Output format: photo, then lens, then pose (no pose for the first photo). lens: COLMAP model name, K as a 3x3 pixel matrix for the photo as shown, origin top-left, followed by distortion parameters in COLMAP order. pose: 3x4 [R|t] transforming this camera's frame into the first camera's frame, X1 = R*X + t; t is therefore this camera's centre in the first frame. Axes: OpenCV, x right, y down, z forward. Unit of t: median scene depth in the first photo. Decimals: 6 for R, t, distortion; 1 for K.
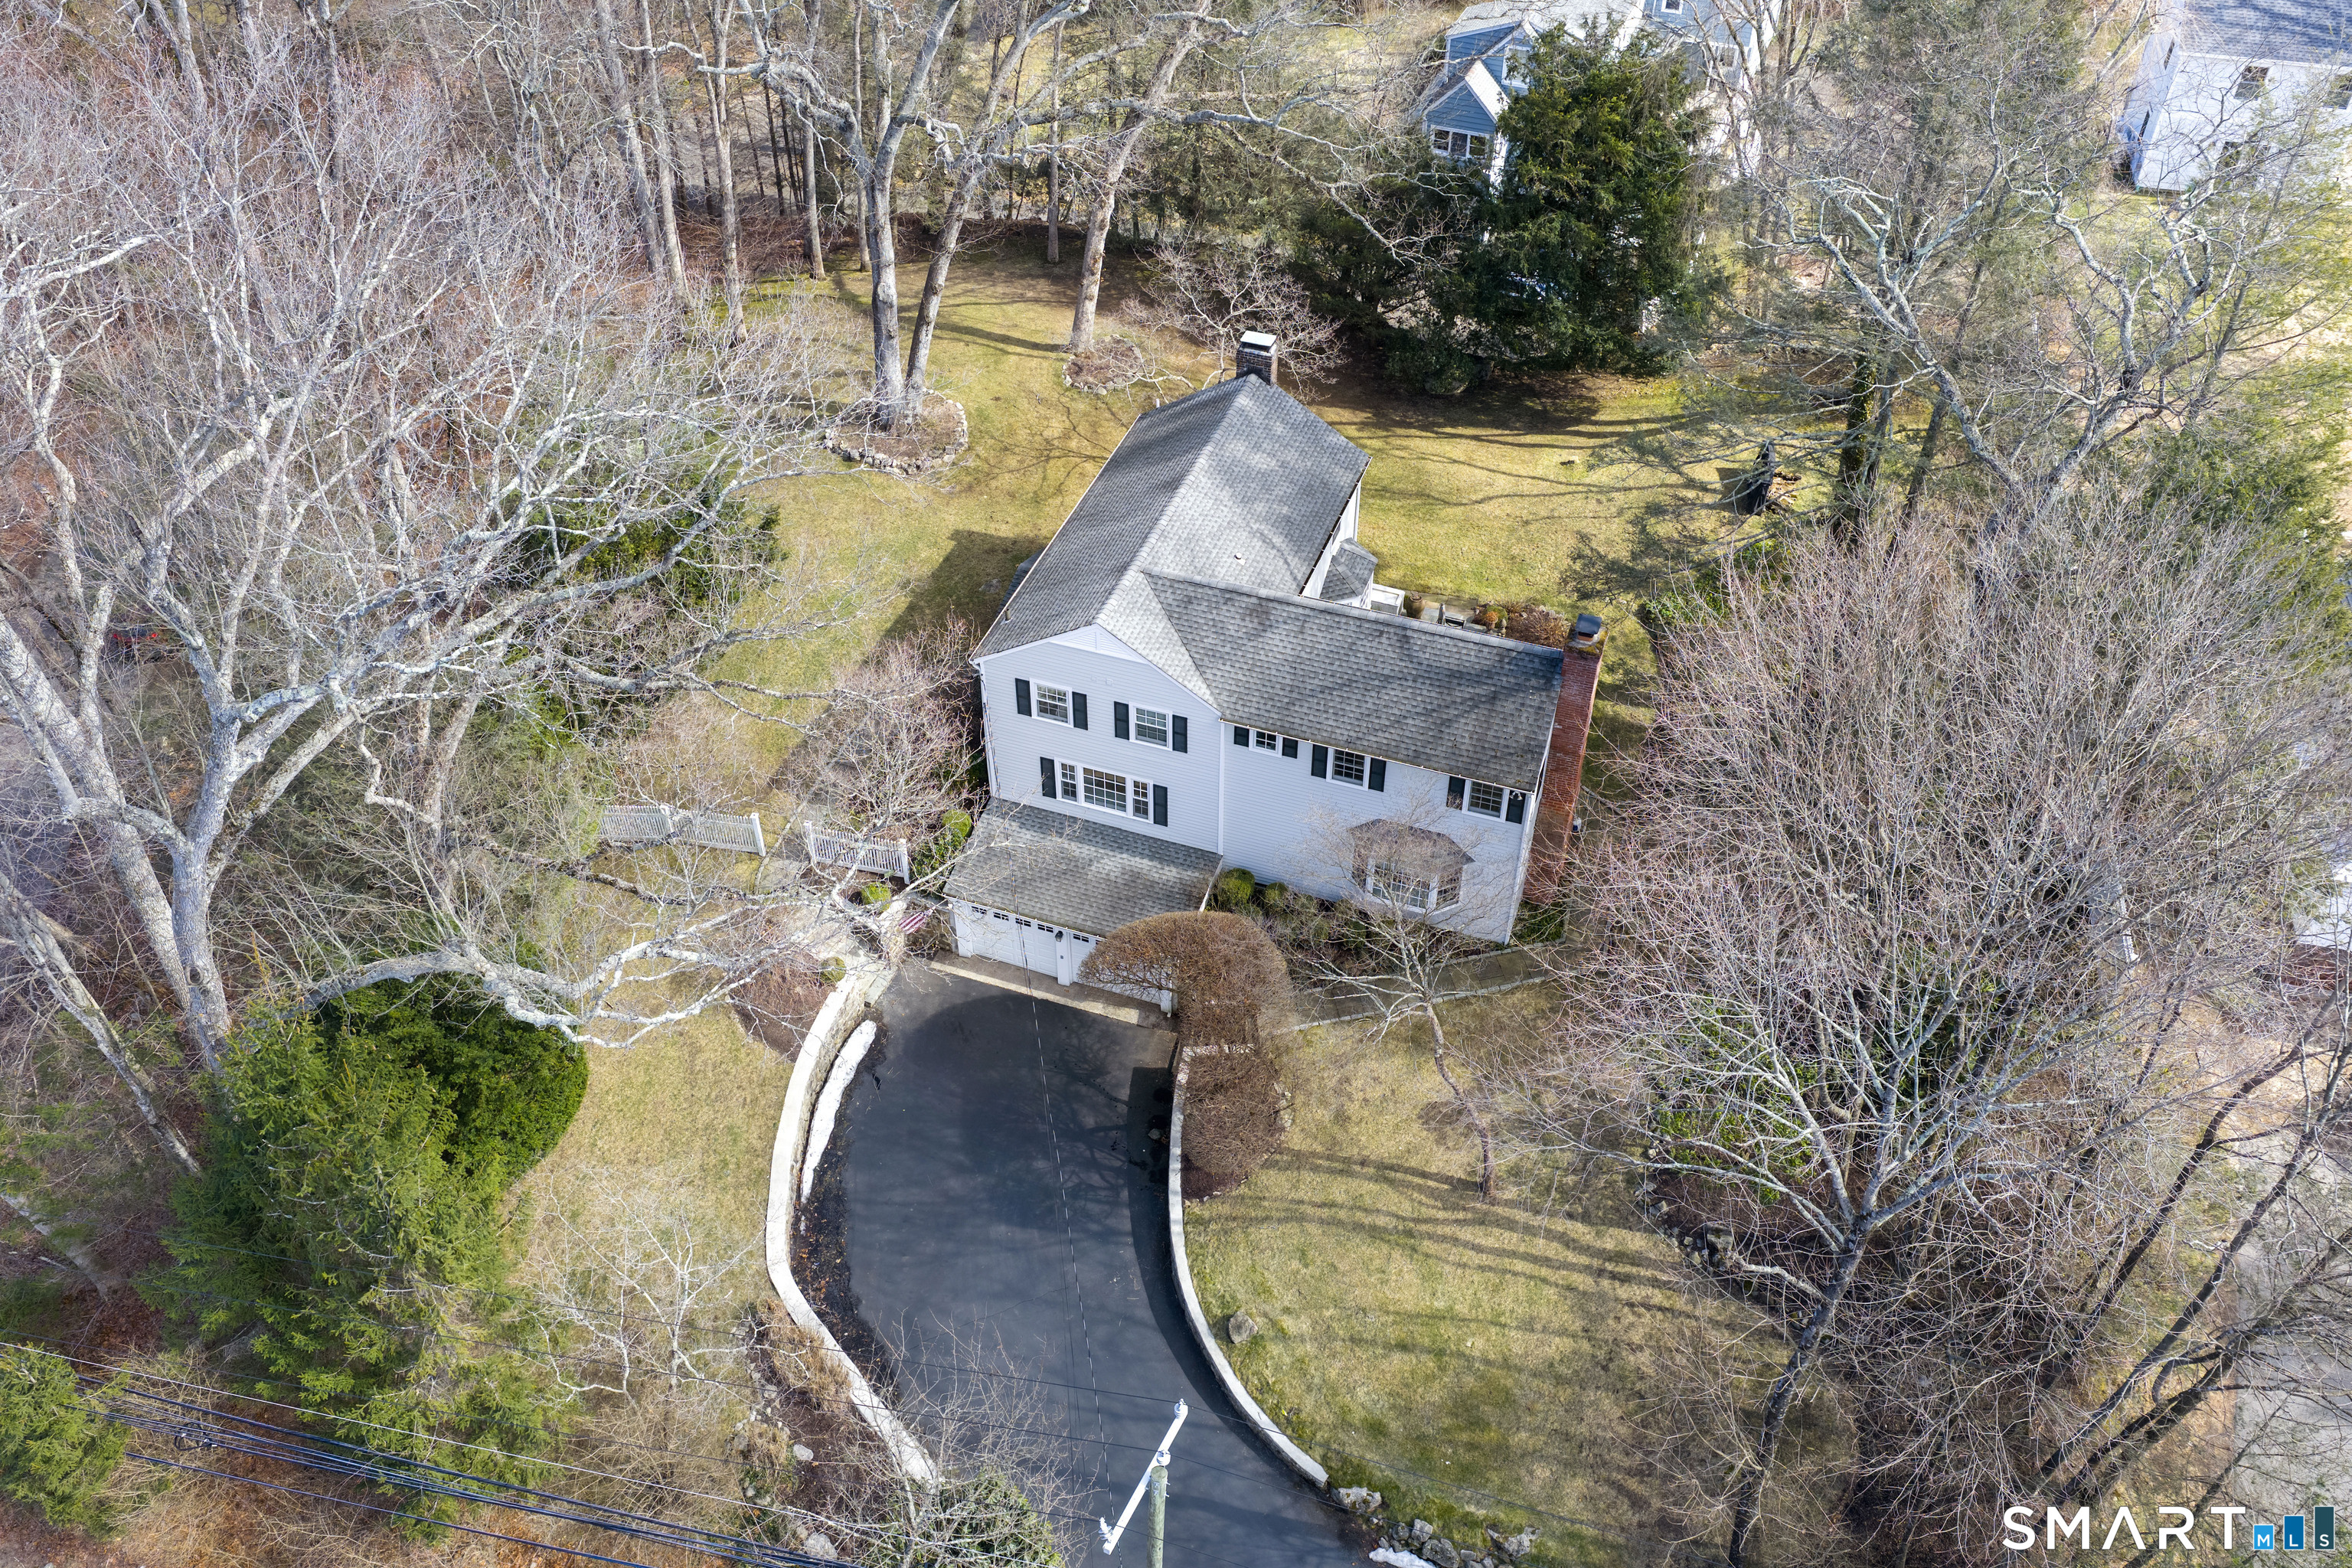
lens RADIAL K [[1911.4, 0, 1176.0], [0, 1911.4, 784.0], [0, 0, 1]] dist [-0.005844, -0.006629]
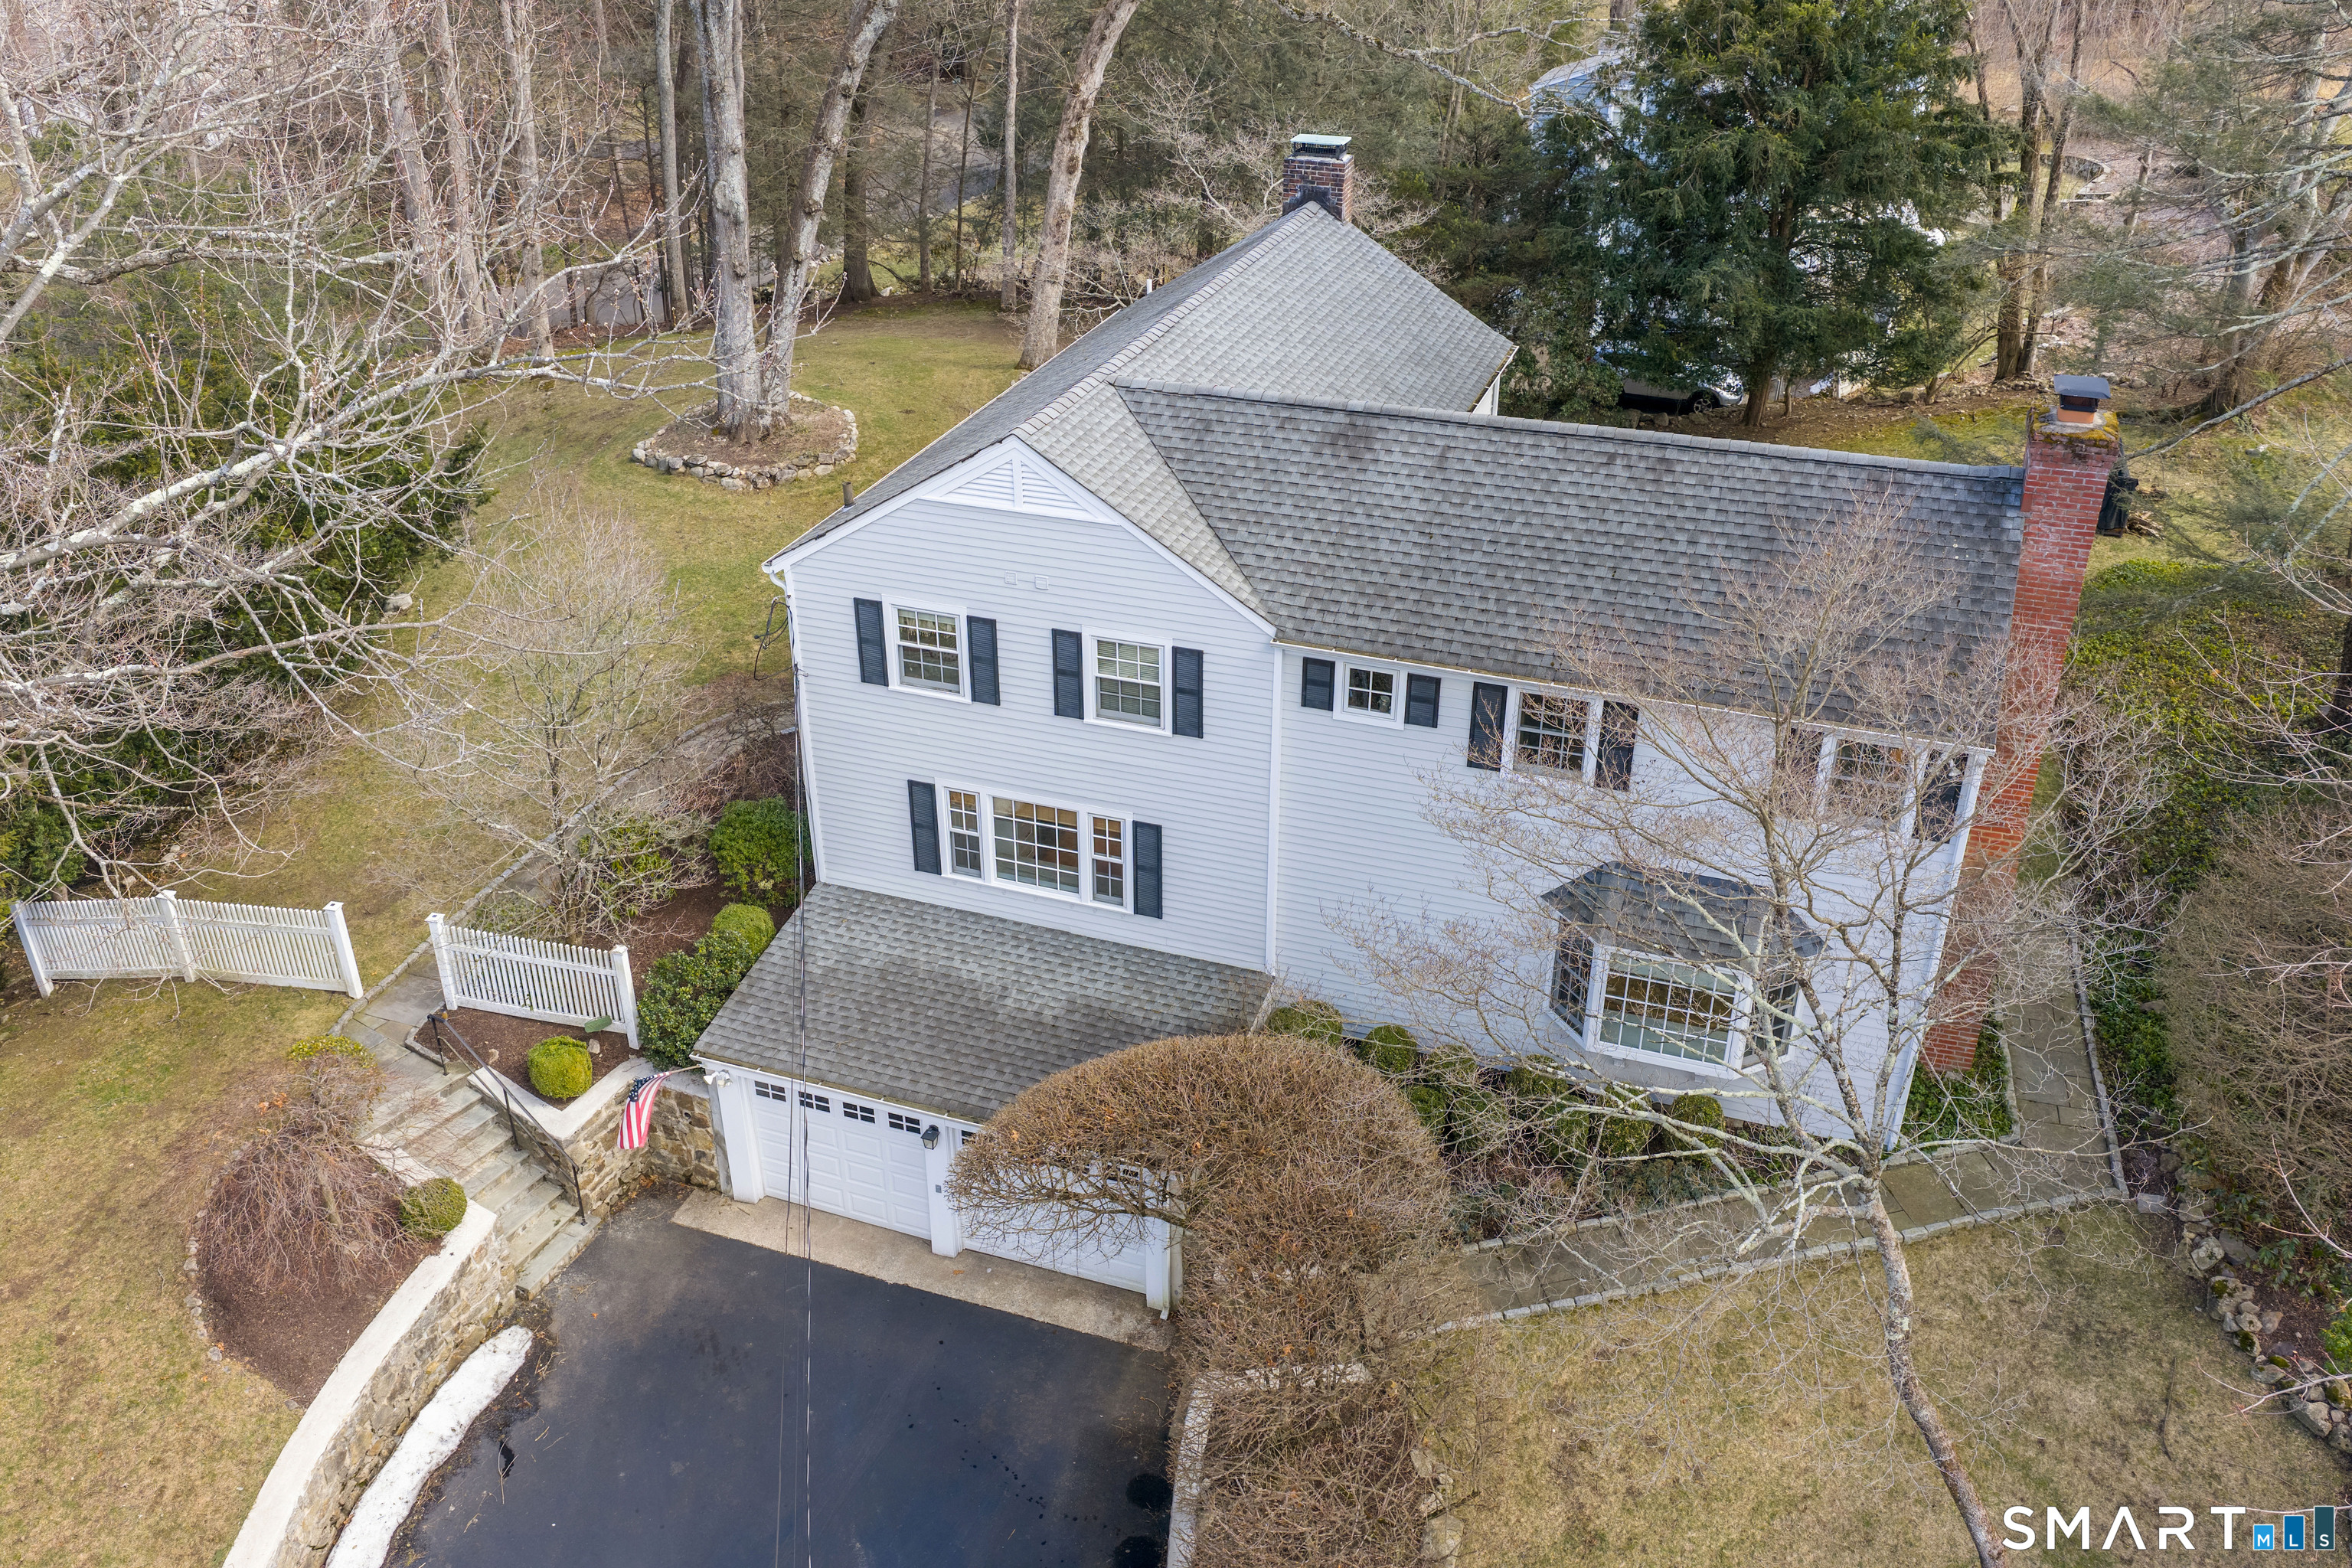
lens RADIAL K [[1911.4, 0, 1176.0], [0, 1911.4, 784.0], [0, 0, 1]] dist [-0.005844, -0.006629]
pose [[0.999995, -0.001242, -0.002892, 0.000457], [0.000514, 0.971026, -0.238973, 0.107691], [0.003105, 0.238971, 0.971022, 0.523813]]
